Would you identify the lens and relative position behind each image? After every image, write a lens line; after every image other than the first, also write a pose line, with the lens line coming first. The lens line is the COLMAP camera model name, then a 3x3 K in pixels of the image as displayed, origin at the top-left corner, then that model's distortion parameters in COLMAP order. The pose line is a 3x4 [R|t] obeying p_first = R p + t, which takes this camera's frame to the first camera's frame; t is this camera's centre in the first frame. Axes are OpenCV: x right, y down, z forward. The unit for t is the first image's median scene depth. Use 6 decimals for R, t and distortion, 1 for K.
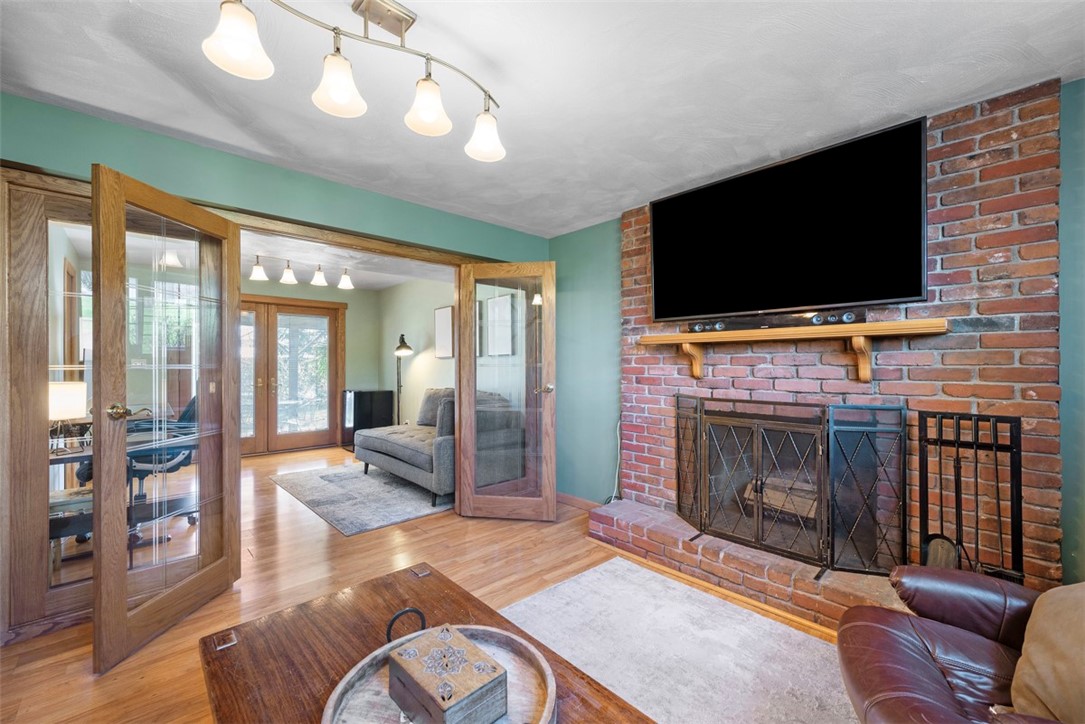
lens RADIAL K [[426.8, 0, 546.2], [0, 426.8, 363.9], [0, 0, 1]] dist [-0.001005, -0.000165]
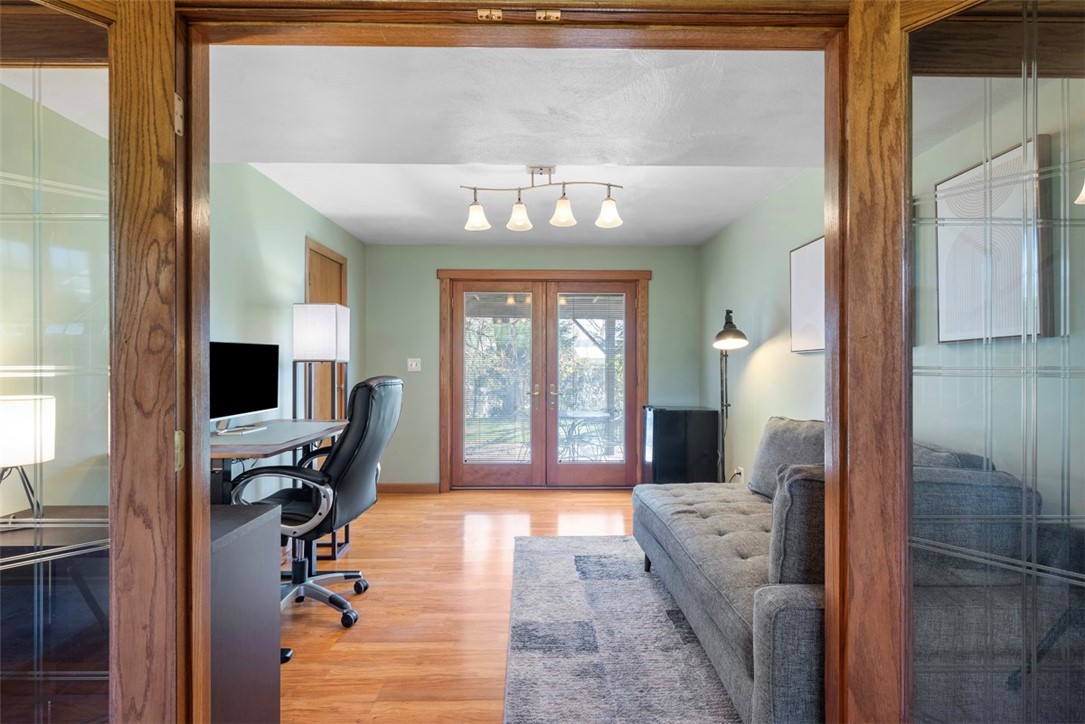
lens RADIAL K [[510.1, 0, 542.5], [0, 510.1, 362.0], [0, 0, 1]] dist [-0.002937, -0.000242]
pose [[0.732969, -0.000869, -0.680261, -0.070145], [-0.001931, 0.999992, -0.003358, -0.000761], [0.680259, 0.003775, 0.732962, 0.365443]]
